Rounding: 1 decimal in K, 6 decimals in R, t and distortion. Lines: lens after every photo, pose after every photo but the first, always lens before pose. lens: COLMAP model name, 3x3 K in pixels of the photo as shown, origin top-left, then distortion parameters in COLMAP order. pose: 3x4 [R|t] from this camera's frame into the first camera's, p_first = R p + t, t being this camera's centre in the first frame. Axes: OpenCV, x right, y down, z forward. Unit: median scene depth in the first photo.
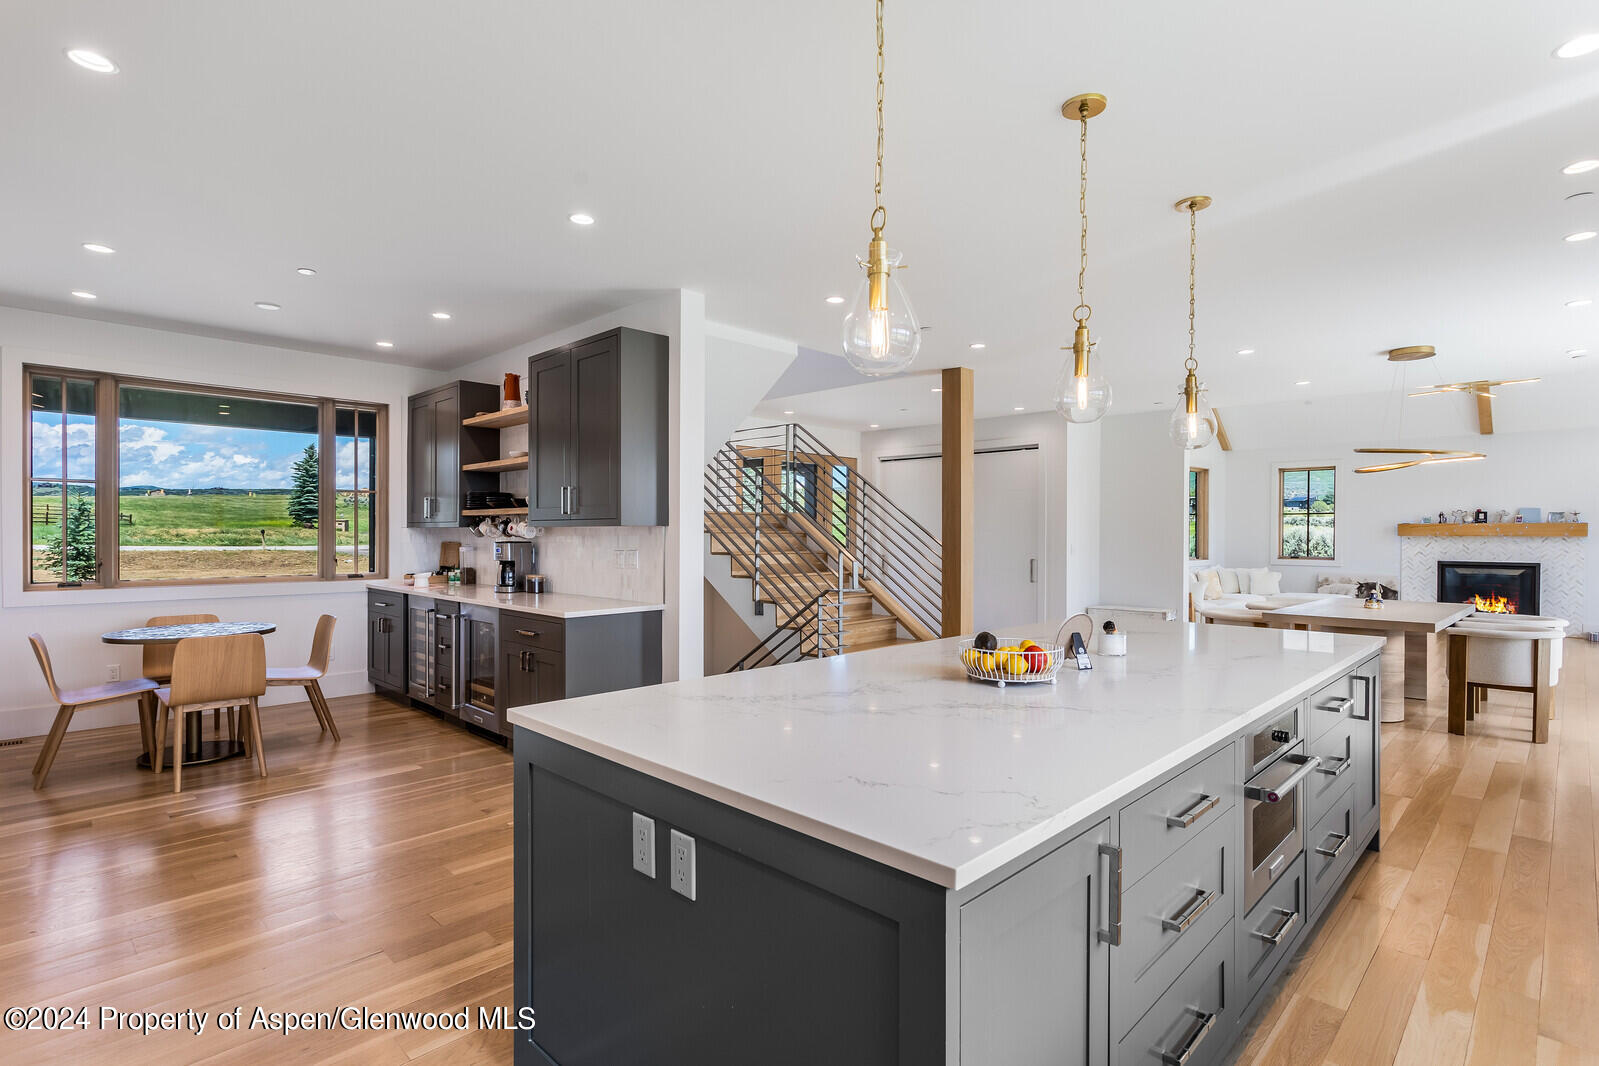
lens RADIAL K [[777.0, 0, 799.5], [0, 777.0, 533.0], [0, 0, 1]] dist [0.001916, 0.000173]
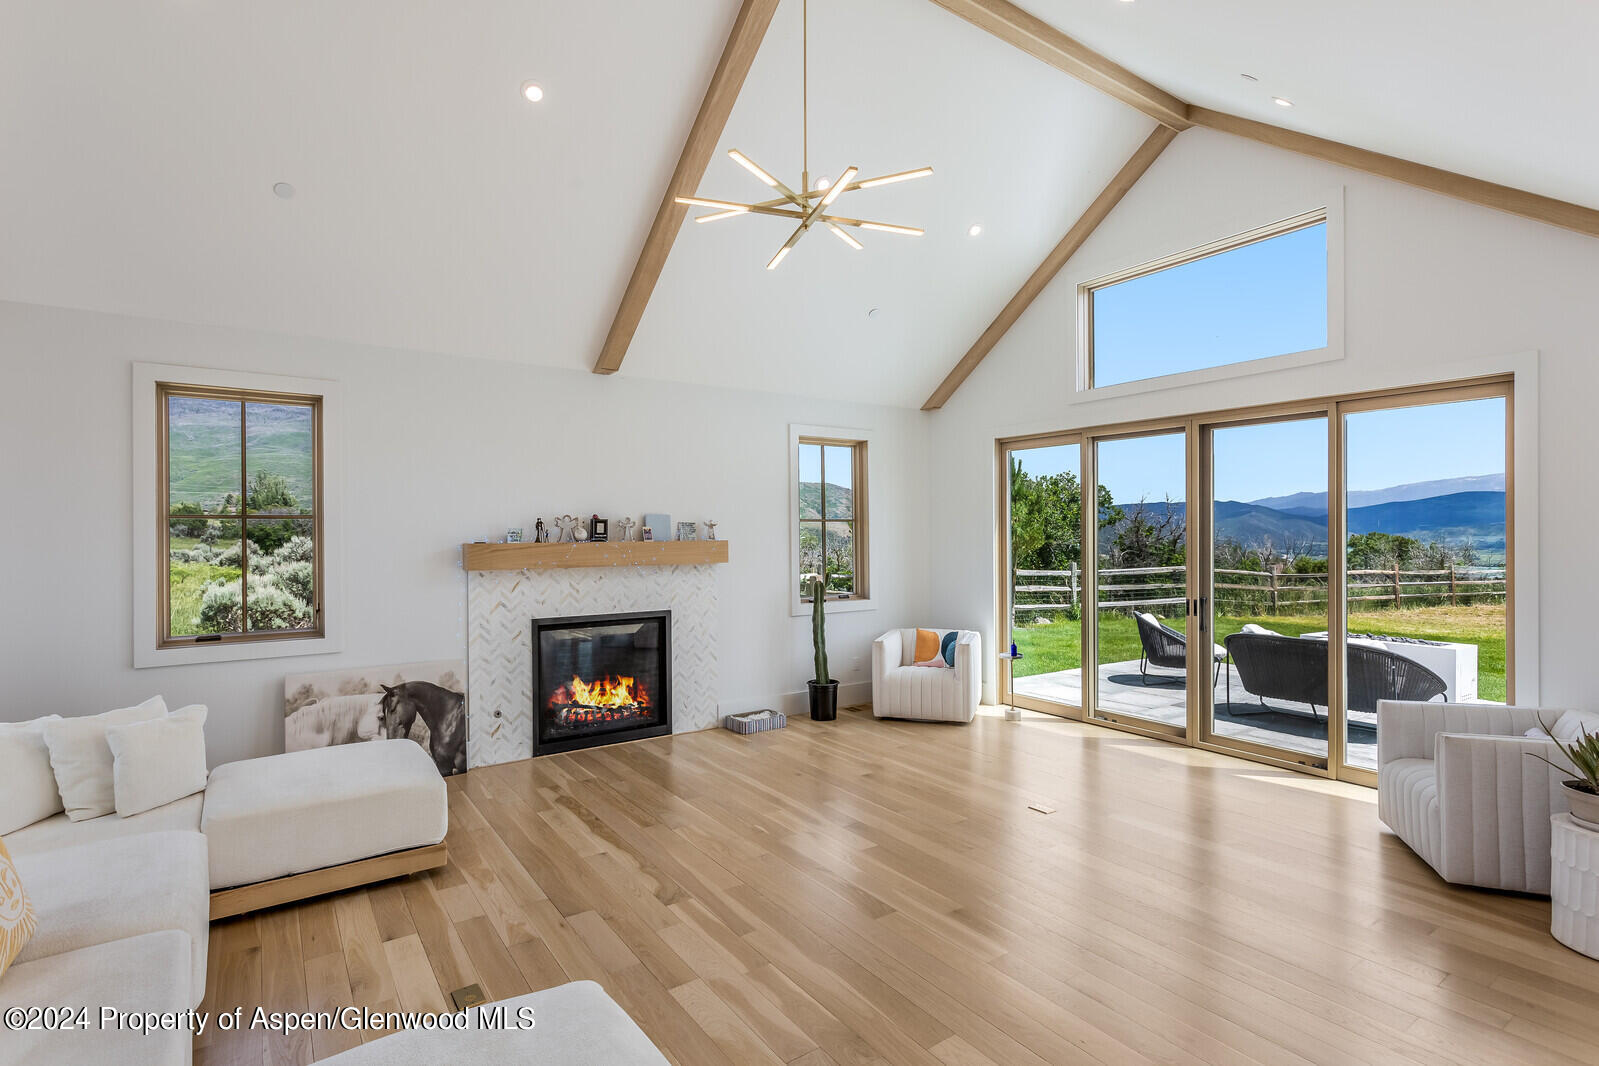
lens RADIAL K [[777.0, 0, 799.5], [0, 777.0, 533.0], [0, 0, 1]] dist [0.001916, 0.000173]
pose [[0.178964, -0.002929, 0.983851, 0.383621], [0.006968, 0.999974, 0.001710, -0.018195], [-0.983831, 0.006549, 0.178980, 0.768954]]
